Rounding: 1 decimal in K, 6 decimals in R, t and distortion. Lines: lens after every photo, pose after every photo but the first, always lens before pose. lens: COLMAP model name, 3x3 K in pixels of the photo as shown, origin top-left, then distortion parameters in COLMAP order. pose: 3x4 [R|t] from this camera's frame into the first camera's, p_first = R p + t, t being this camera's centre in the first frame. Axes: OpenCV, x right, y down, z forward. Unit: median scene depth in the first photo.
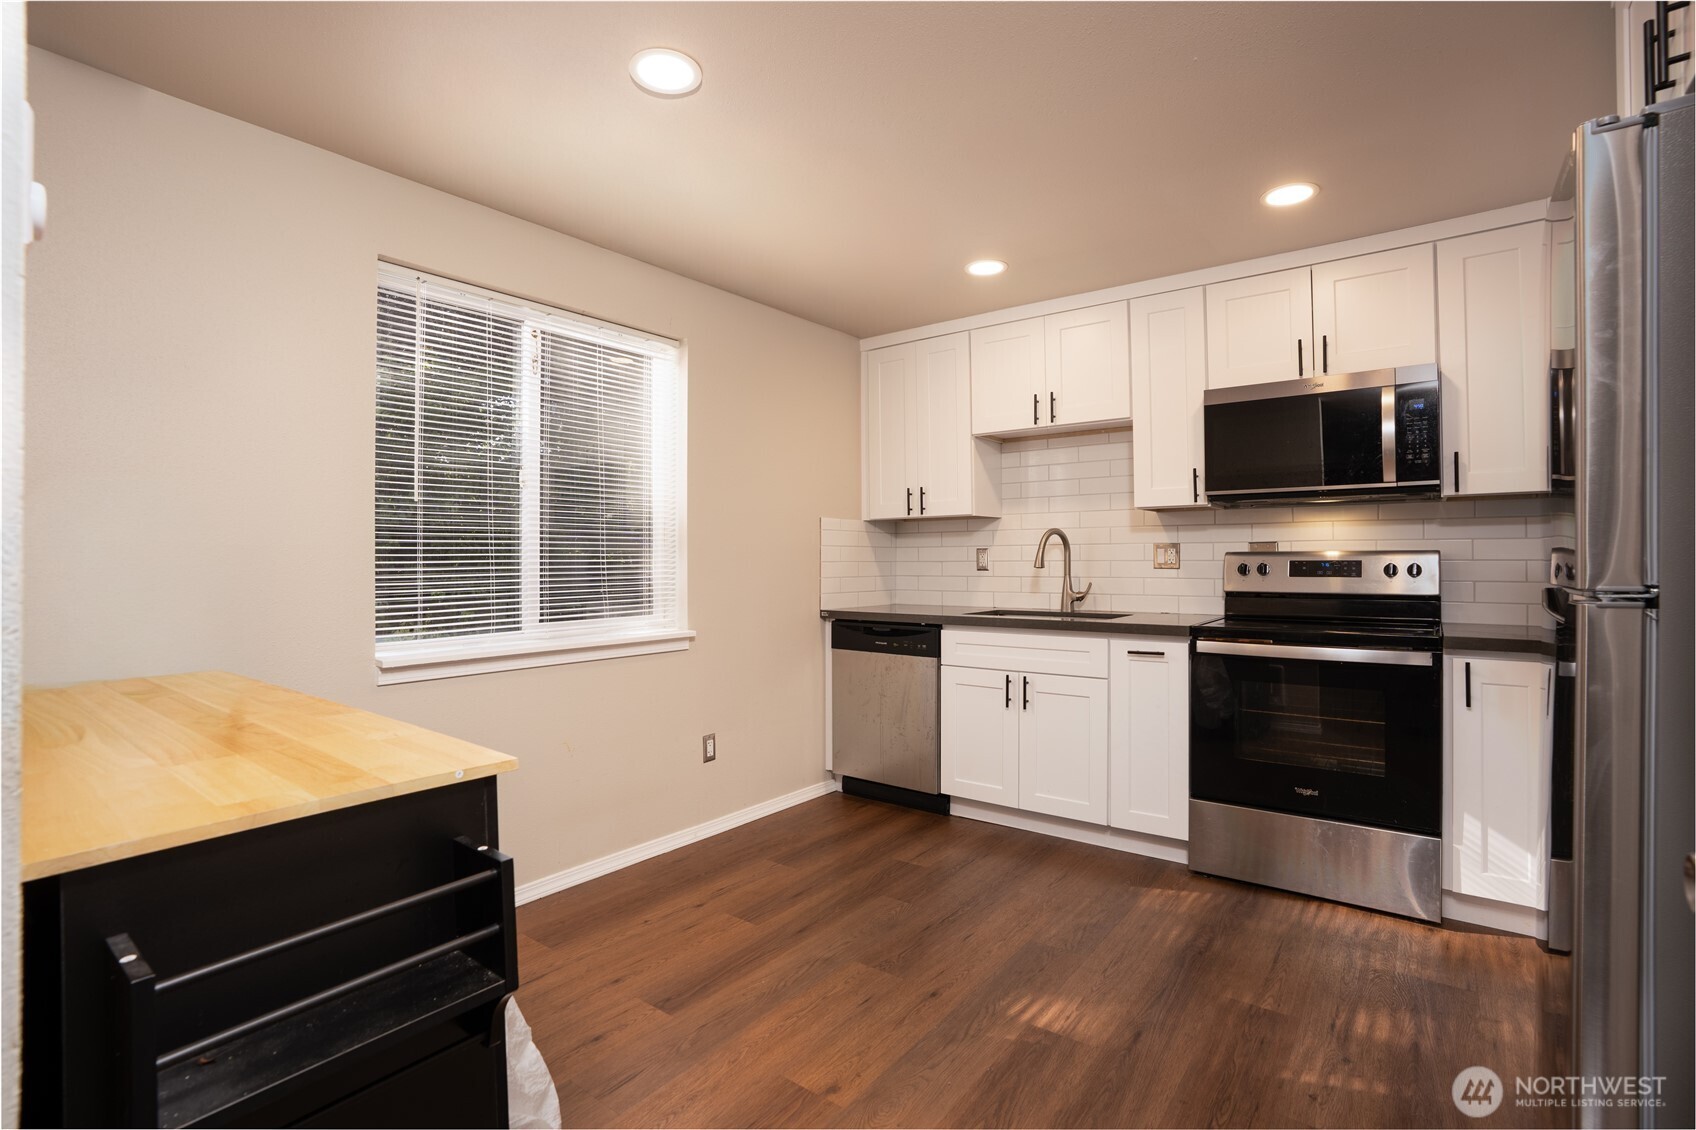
lens RADIAL K [[783.3, 0, 852.6], [0, 783.3, 555.5], [0, 0, 1]] dist [-0.072131, 0.029826]
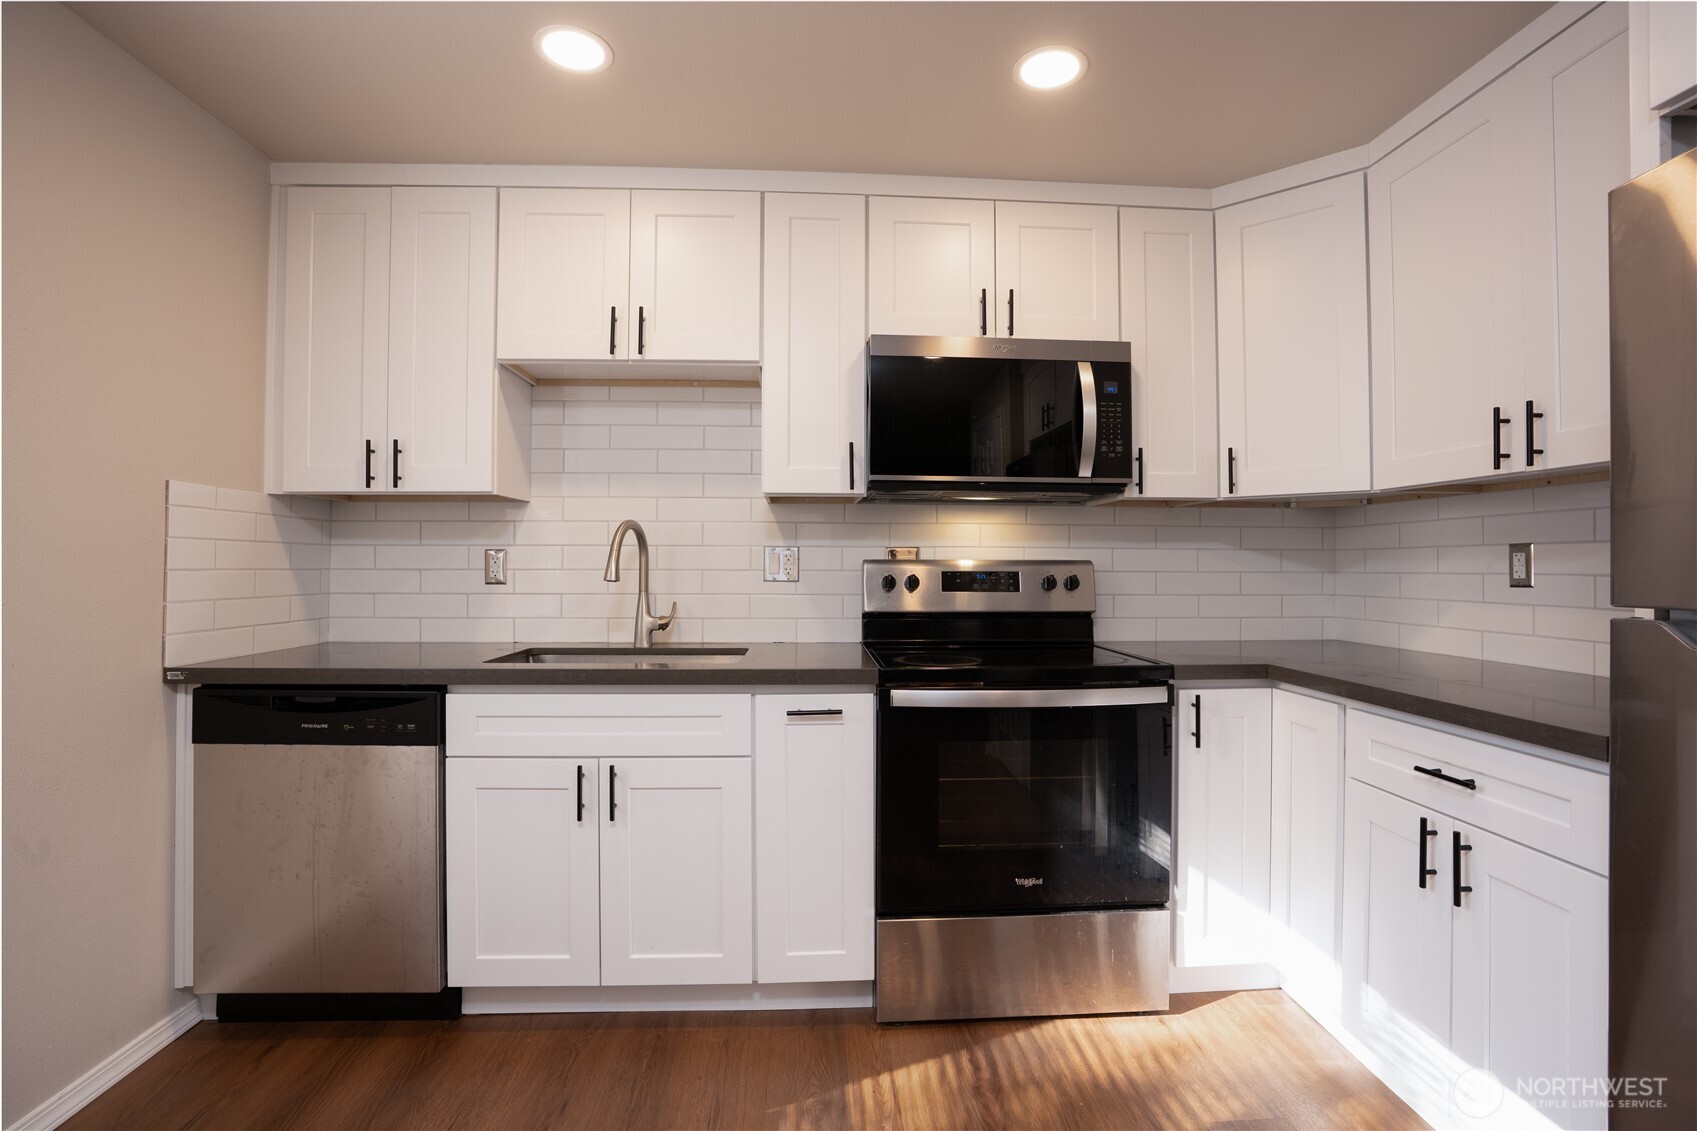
lens RADIAL K [[783.7, 0, 853.1], [0, 783.7, 556.0], [0, 0, 1]] dist [-0.072131, 0.029826]
pose [[0.757616, 0.014019, 0.652550, -0.025310], [-0.009668, 0.999901, -0.010257, -0.000063], [-0.652629, 0.001462, 0.757677, 0.401582]]
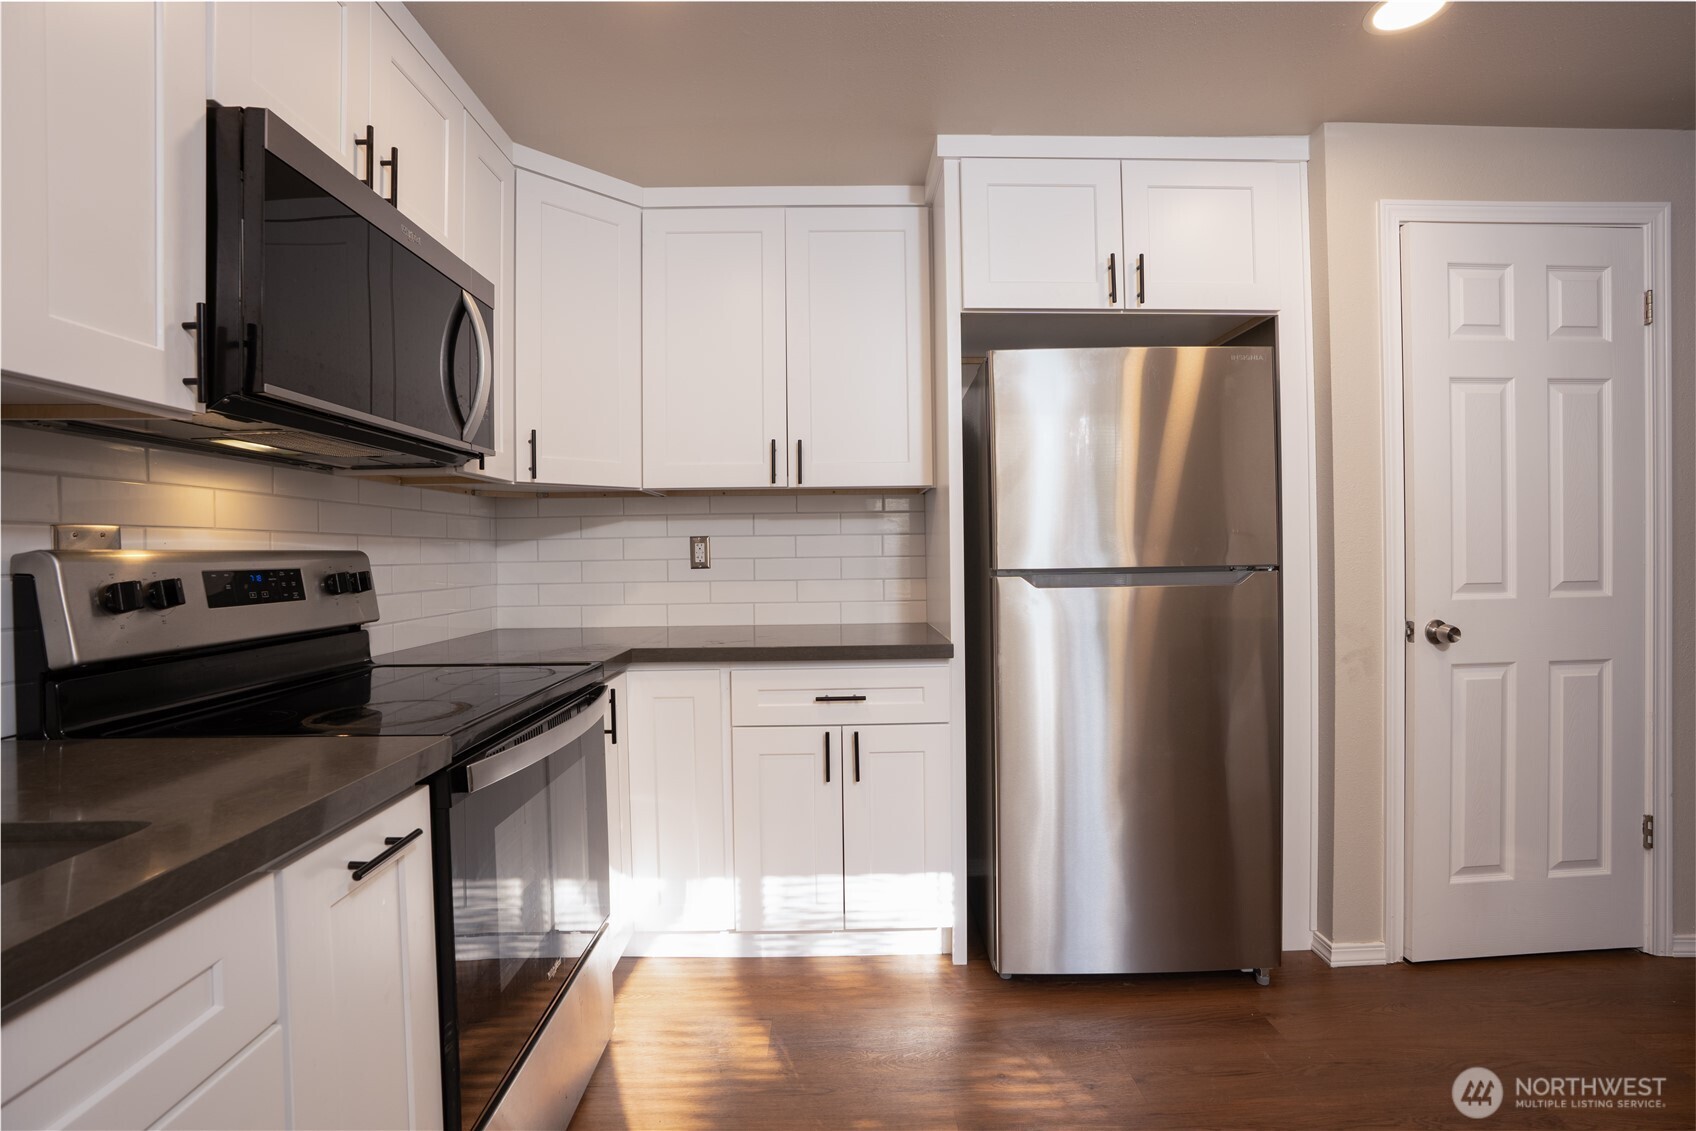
lens RADIAL K [[783.3, 0, 852.6], [0, 783.3, 556.0], [0, 0, 1]] dist [-0.072131, 0.029826]
pose [[-0.613195, 0.008587, 0.789885, 0.002644], [0.012798, 0.999918, -0.000935, 0.002735], [-0.789828, 0.009536, -0.613254, 0.873114]]
